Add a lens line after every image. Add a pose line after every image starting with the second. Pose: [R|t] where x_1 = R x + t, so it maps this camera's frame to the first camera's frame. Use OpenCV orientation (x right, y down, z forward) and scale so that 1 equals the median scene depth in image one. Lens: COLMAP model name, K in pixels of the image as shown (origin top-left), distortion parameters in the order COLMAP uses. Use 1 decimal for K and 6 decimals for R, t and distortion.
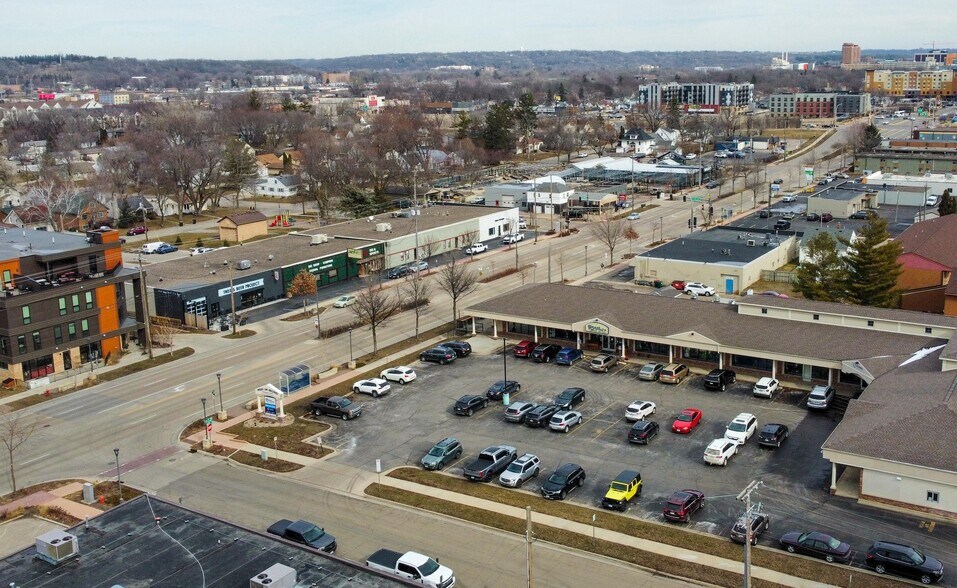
lens RADIAL K [[953.6, 0, 486.5], [0, 953.6, 295.0], [0, 0, 1]] dist [-0.002817, 0.000000]
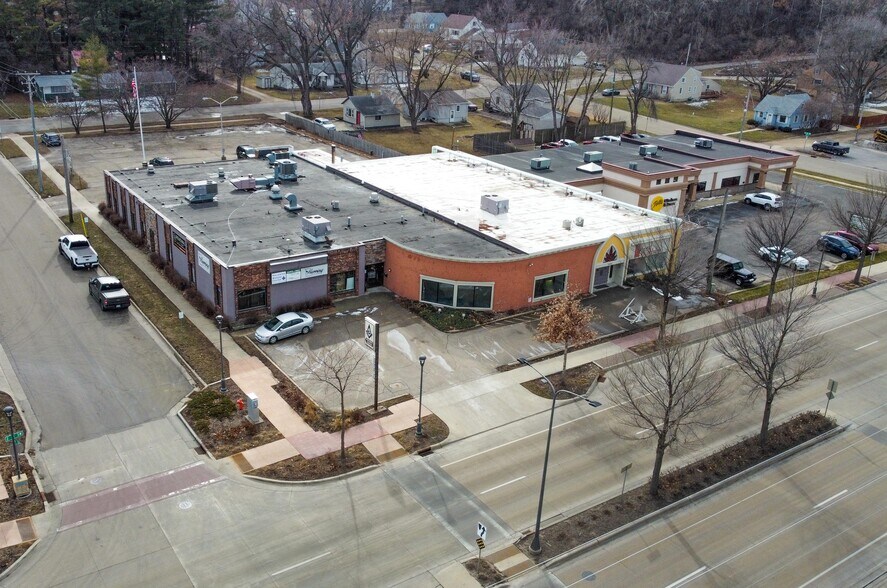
lens RADIAL K [[808.2, 0, 415.0], [0, 808.2, 307.1], [0, 0, 1]] dist [0.005226, 0.000000]
pose [[-0.916980, -0.165178, 0.363131, -0.664427], [0.078324, 0.817996, 0.569867, -0.175037], [-0.391169, 0.550998, -0.737148, 1.219610]]
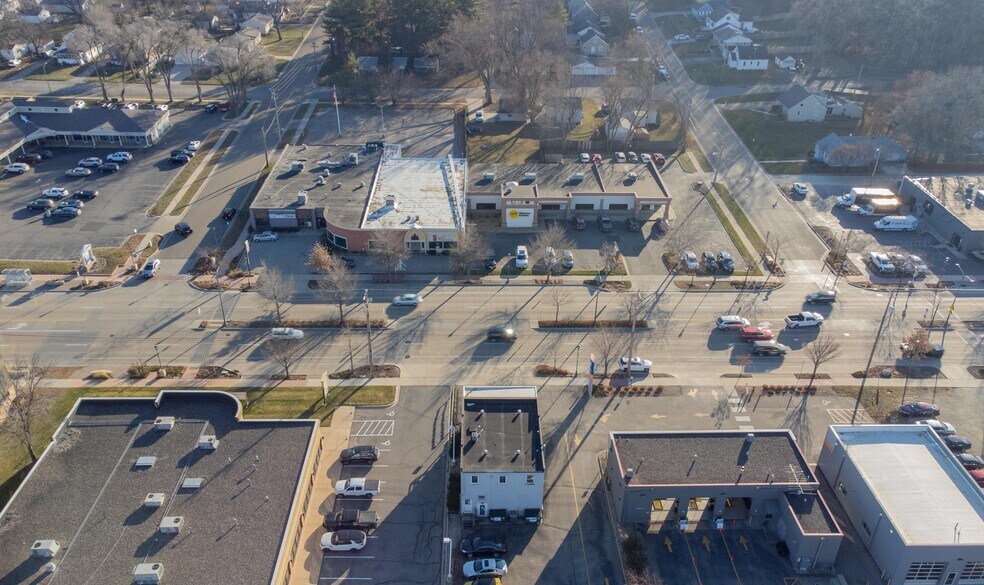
lens RADIAL K [[748.2, 0, 496.7], [0, 748.2, 294.2], [0, 0, 1]] dist [0.039732, -0.011691]
pose [[-0.565289, -0.422862, 0.708263, -1.737241], [0.190574, 0.768436, 0.610891, -0.550509], [-0.802577, 0.480306, -0.353802, 1.000857]]
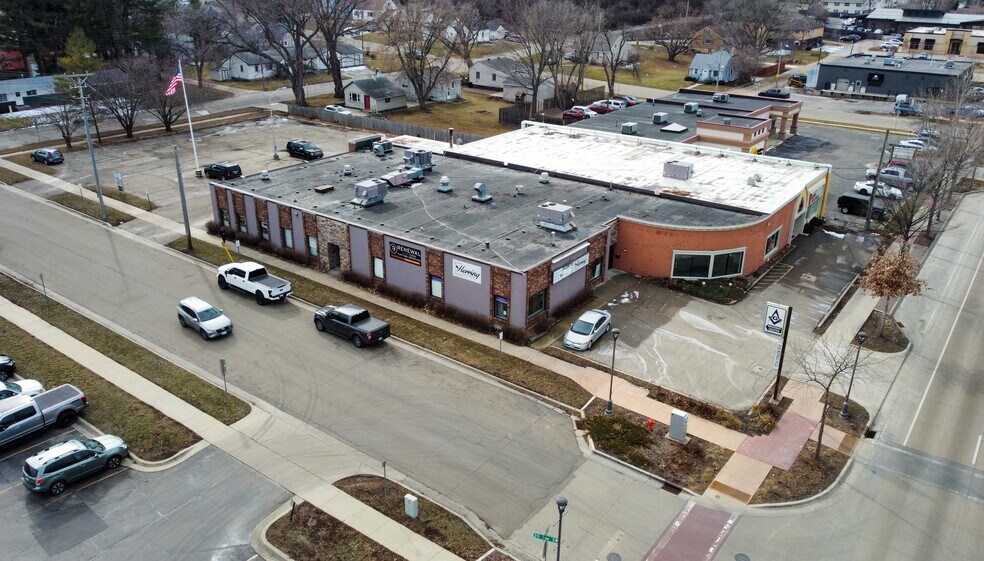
lens RADIAL K [[740.9, 0, 491.0], [0, 740.9, 284.0], [0, 0, 1]] dist [0.005804, -0.008028]
pose [[-0.998059, -0.017538, 0.059752, -0.287684], [0.021911, 0.799258, 0.600589, -0.148073], [-0.058290, 0.600732, -0.797322, 1.201752]]
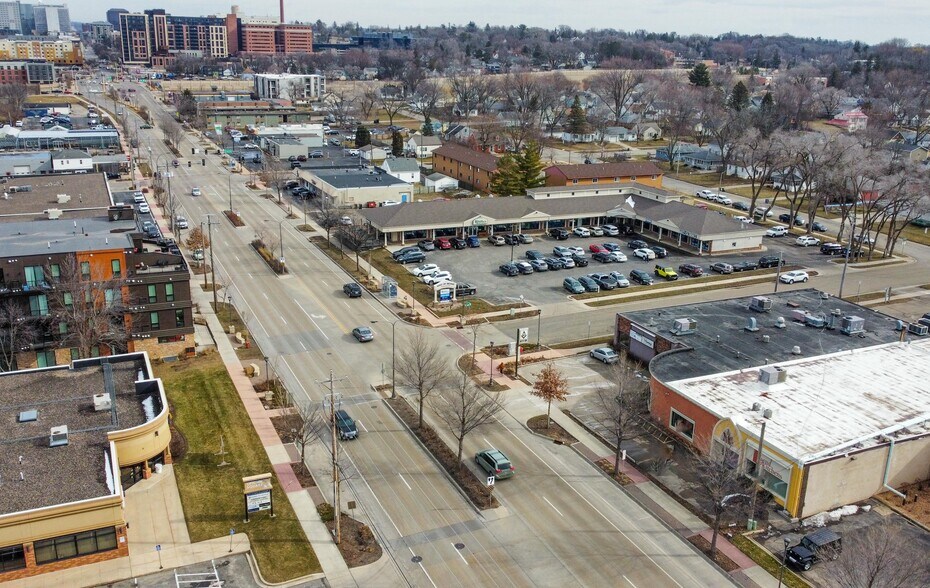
lens RADIAL K [[861.5, 0, 469.9], [0, 861.5, 298.4], [0, 0, 1]] dist [-0.000243, 0.000000]
pose [[0.536737, -0.212064, 0.816666, -1.366623], [0.161170, 0.975846, 0.147472, -0.068252], [-0.828214, 0.052469, 0.557951, 0.273962]]
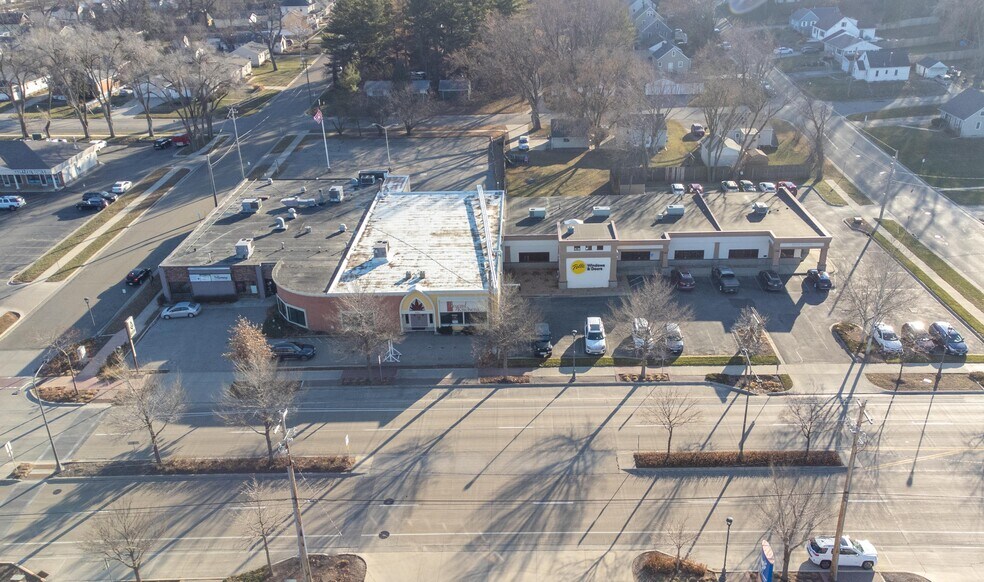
lens RADIAL K [[798.4, 0, 512.0], [0, 798.4, 285.6], [0, 0, 1]] dist [0.045594, 0.003547]
pose [[-0.537076, -0.329061, 0.776703, -1.343792], [0.231172, 0.828105, 0.510688, -0.244429], [-0.811239, 0.453830, -0.368686, 0.800744]]
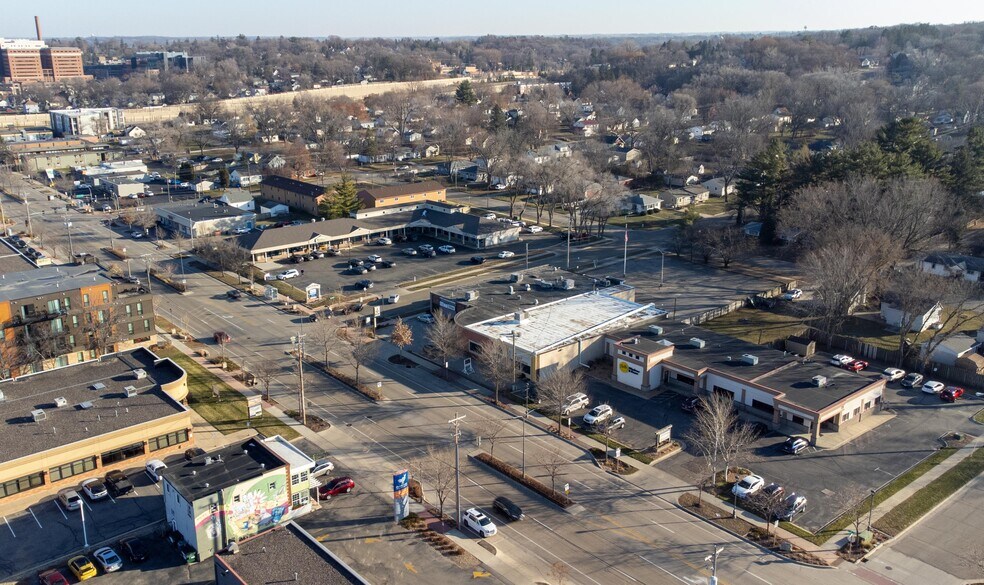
lens RADIAL K [[845.4, 0, 485.1], [0, 845.4, 288.3], [0, 0, 1]] dist [0.055122, -0.015998]
pose [[0.286153, -0.249497, 0.925131, -1.986853], [0.221169, 0.956631, 0.189583, -0.176435], [-0.932309, 0.150361, 0.328924, 0.040089]]
